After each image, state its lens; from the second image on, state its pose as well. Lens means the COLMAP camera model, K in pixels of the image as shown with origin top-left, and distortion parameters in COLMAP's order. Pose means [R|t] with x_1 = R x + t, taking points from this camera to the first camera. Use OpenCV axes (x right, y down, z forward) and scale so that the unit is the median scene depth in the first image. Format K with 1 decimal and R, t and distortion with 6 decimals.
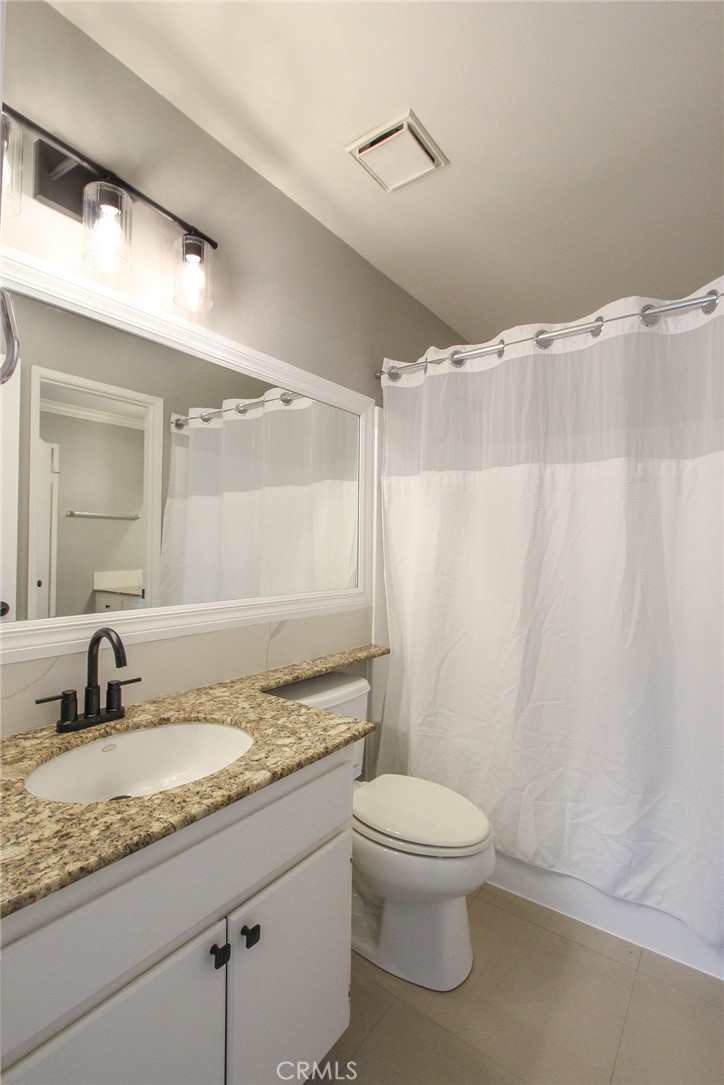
lens RADIAL K [[497.2, 0, 363.5], [0, 497.2, 545.0], [0, 0, 1]] dist [-0.019250, 0.002872]
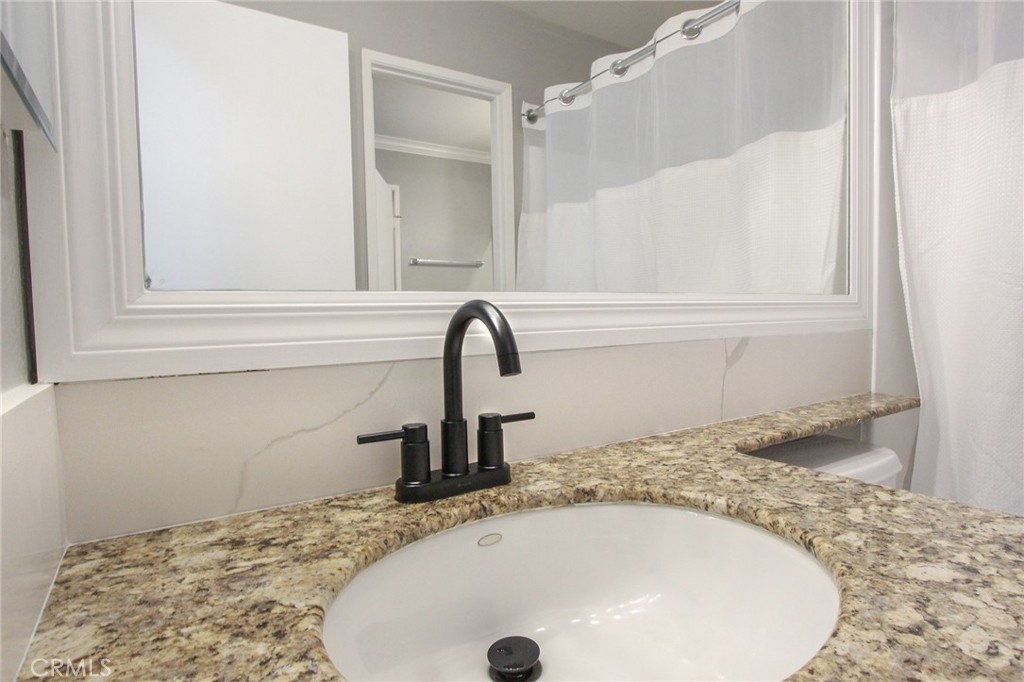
lens RADIAL K [[550.0, 0, 519.6], [0, 550.0, 343.9], [0, 0, 1]] dist [-0.022068, 0.004538]
pose [[0.938928, -0.012900, -0.343872, -0.264566], [0.032210, 0.998205, 0.050500, 0.167831], [0.342603, -0.058492, 0.937658, 0.451952]]
